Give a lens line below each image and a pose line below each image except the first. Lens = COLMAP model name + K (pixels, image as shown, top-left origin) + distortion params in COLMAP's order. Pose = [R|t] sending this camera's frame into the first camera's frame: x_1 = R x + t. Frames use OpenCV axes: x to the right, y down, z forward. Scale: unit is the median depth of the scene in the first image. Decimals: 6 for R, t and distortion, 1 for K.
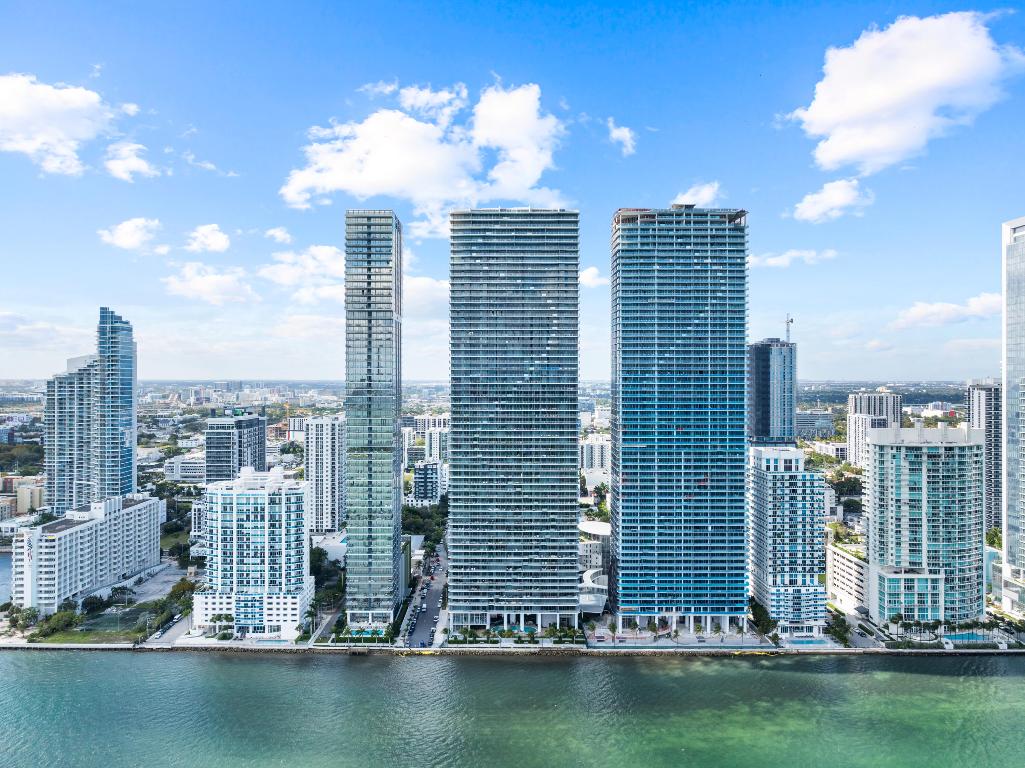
lens RADIAL K [[717.5, 0, 508.3], [0, 717.5, 378.2], [0, 0, 1]] dist [-0.035999, 0.036150]
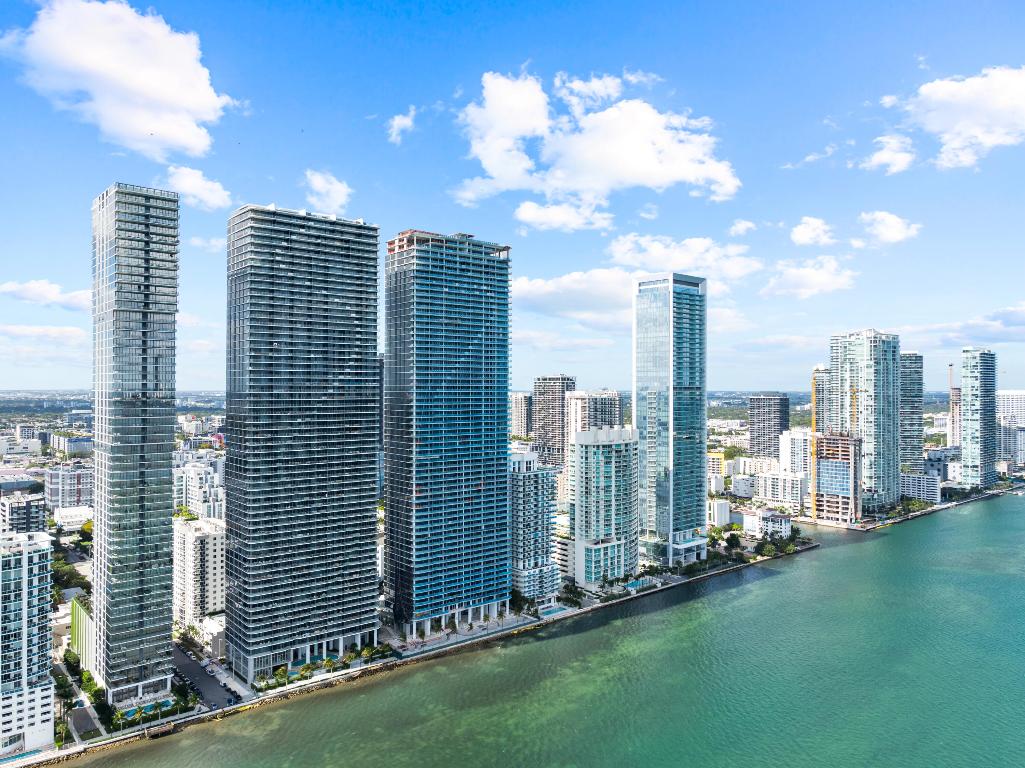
lens RADIAL K [[717.9, 0, 512.5], [0, 717.9, 384.0], [0, 0, 1]] dist [-0.039655, 0.035651]
pose [[0.762425, 0.002950, 0.647070, -0.406356], [-0.000409, 0.999992, -0.004078, -0.008968], [-0.647077, 0.002844, 0.762419, 0.116313]]
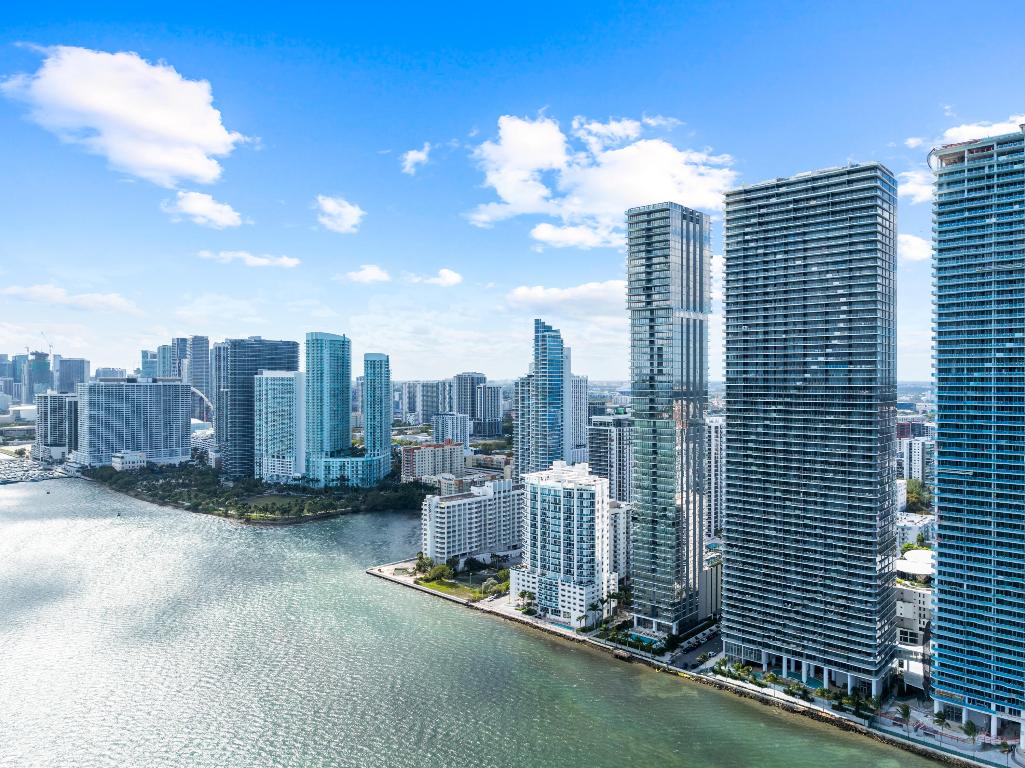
lens RADIAL K [[717.9, 0, 512.5], [0, 717.9, 384.0], [0, 0, 1]] dist [-0.039655, 0.035651]
pose [[0.727770, 0.002916, -0.685815, 0.340779], [0.002052, 0.999977, 0.006429, 0.000364], [0.685818, -0.006086, 0.727748, 0.169145]]
